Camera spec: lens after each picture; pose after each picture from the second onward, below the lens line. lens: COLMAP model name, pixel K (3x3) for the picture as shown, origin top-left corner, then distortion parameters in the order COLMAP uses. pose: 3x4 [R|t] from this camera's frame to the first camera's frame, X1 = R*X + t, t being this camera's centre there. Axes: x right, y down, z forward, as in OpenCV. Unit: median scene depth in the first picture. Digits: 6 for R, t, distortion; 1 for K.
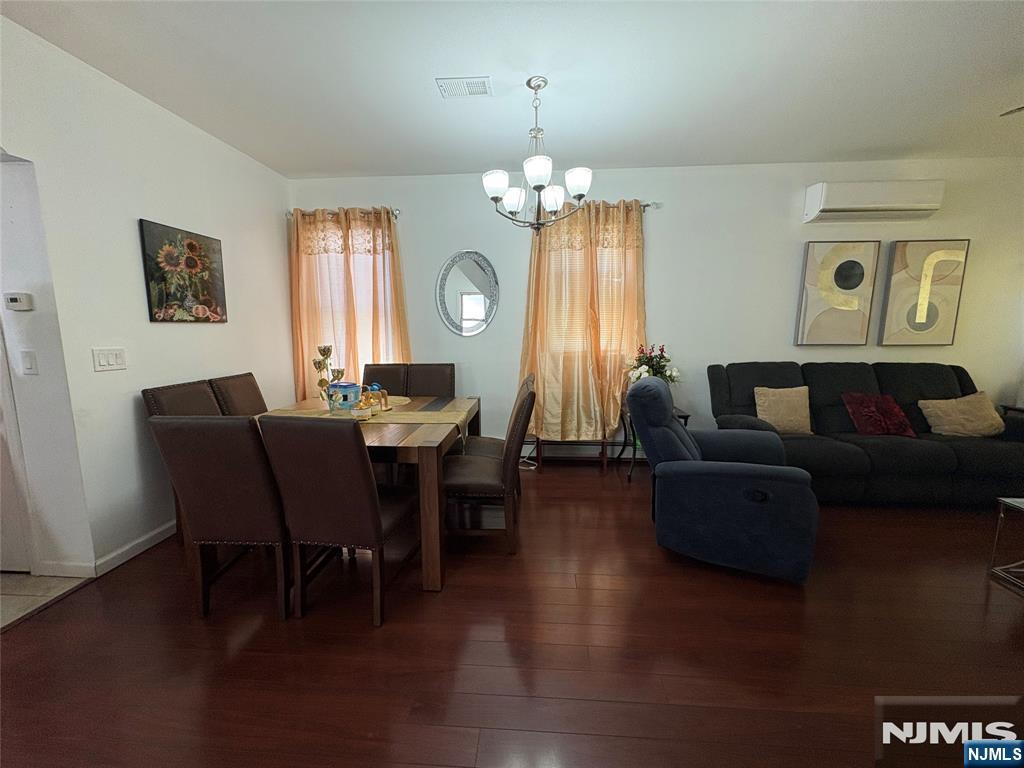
lens RADIAL K [[412.4, 0, 511.3], [0, 412.4, 385.5], [0, 0, 1]] dist [0.001679, -0.000035]
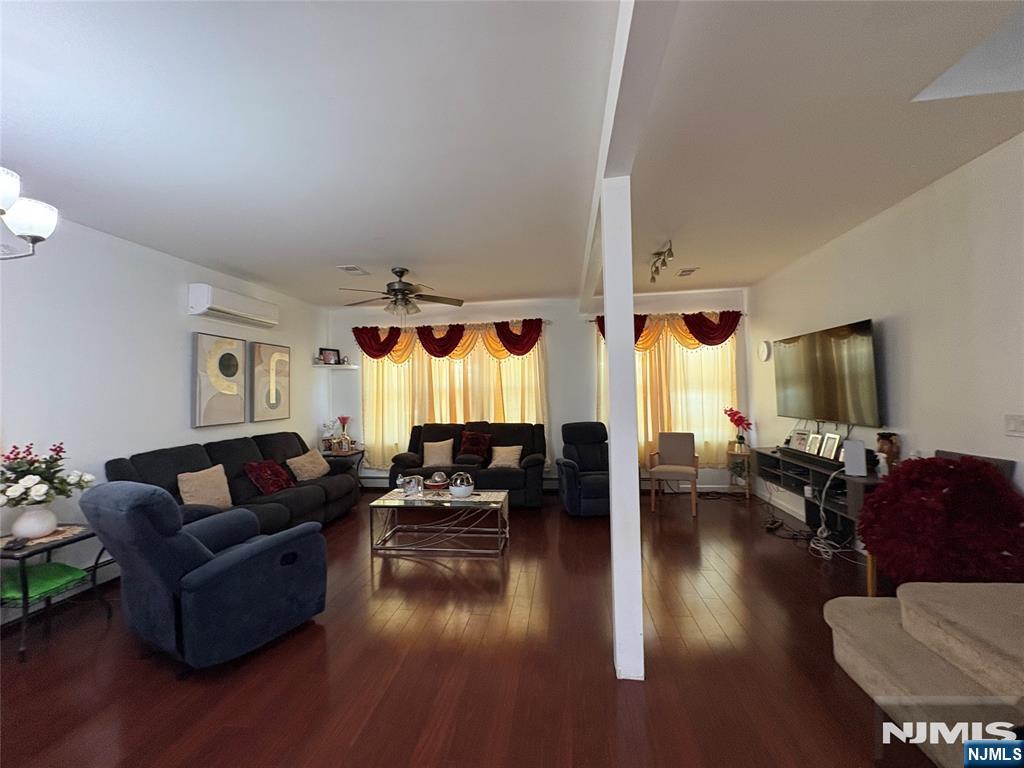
lens RADIAL K [[412.4, 0, 511.6], [0, 412.4, 378.8], [0, 0, 1]] dist [0.001679, -0.000035]
pose [[0.060901, 0.032829, 0.997604, -0.315836], [0.162840, 0.985742, -0.042380, -0.046872], [-0.984771, 0.165030, 0.054687, 0.145143]]
